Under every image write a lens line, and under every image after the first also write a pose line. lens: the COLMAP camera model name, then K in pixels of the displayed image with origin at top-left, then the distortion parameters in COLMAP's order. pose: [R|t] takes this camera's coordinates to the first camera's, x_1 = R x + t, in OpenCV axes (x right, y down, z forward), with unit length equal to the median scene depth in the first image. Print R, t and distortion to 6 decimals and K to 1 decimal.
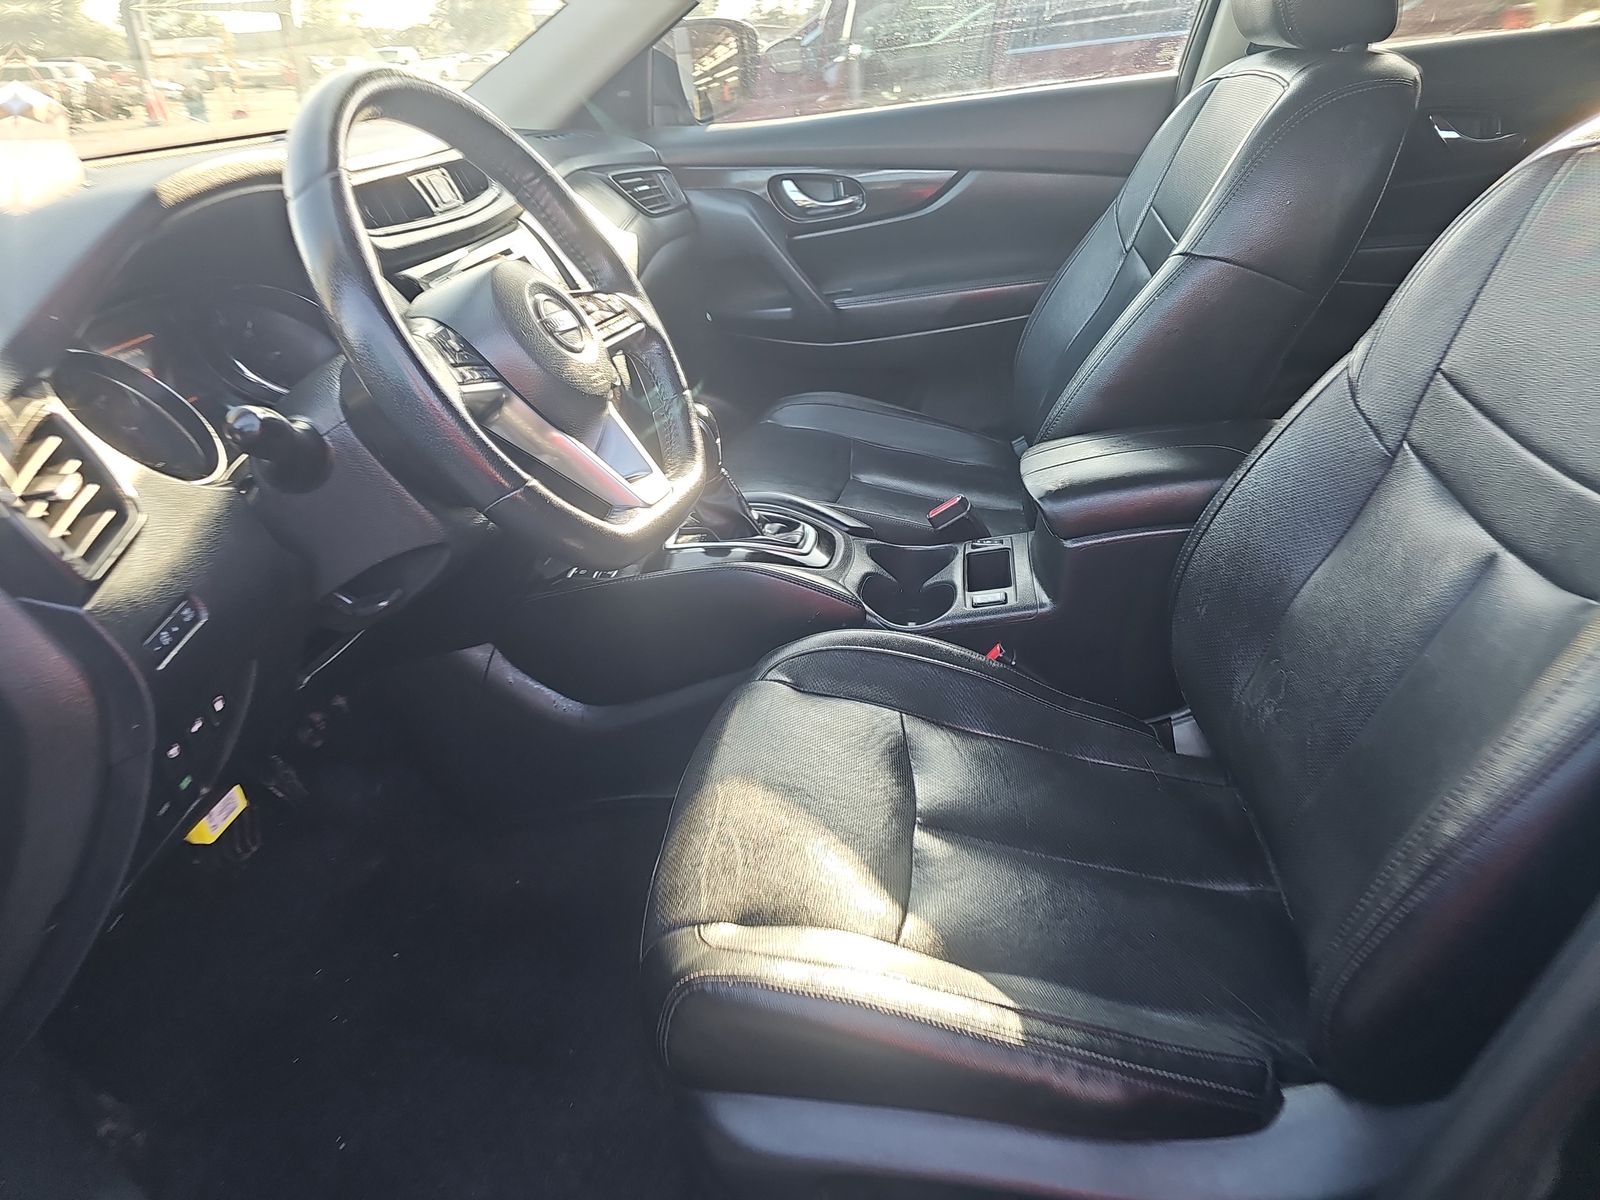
lens RADIAL K [[1035.6, 0, 787.0], [0, 1035.6, 610.2], [0, 0, 1]] dist [0.015151, -0.008391]
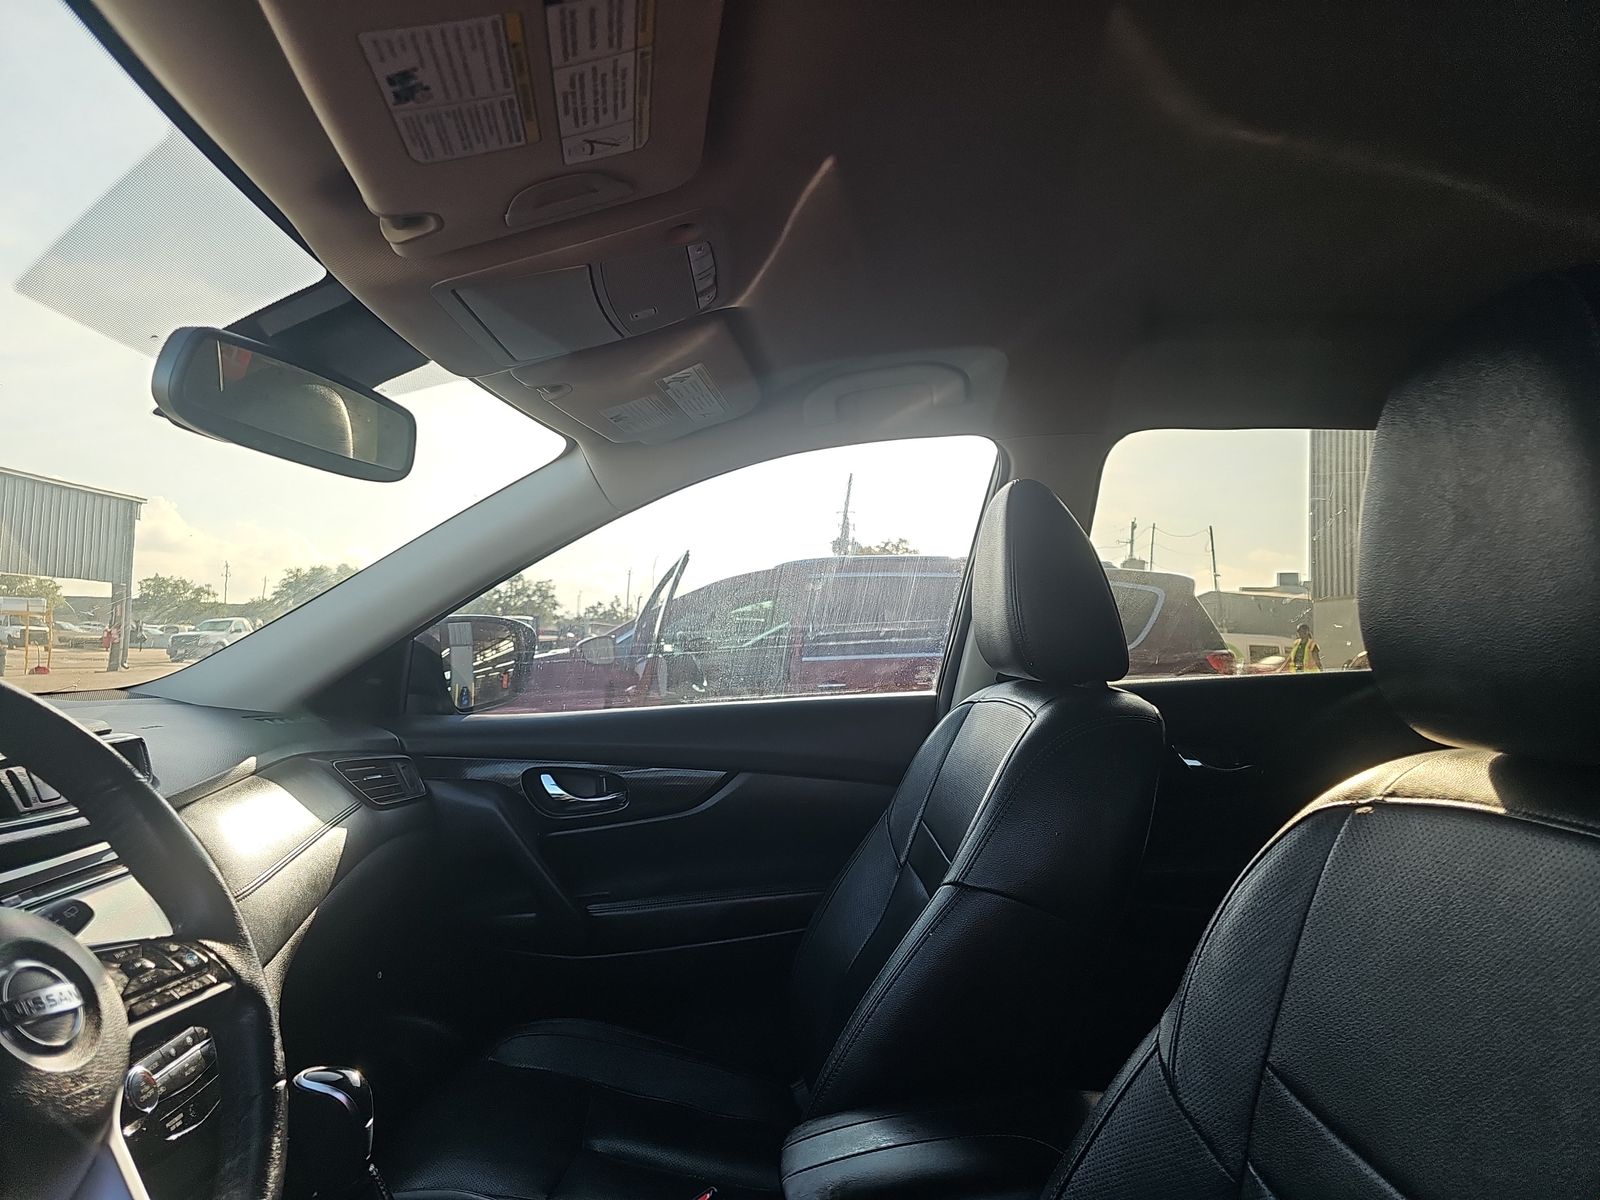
lens RADIAL K [[1064.1, 0, 800.9], [0, 1064.1, 594.6], [0, 0, 1]] dist [0.040544, -0.037555]
pose [[0.982271, 0.068024, 0.174690, 0.054893], [0.032734, 0.855292, -0.517111, -0.061706], [-0.184587, 0.513662, 0.837902, 0.097146]]
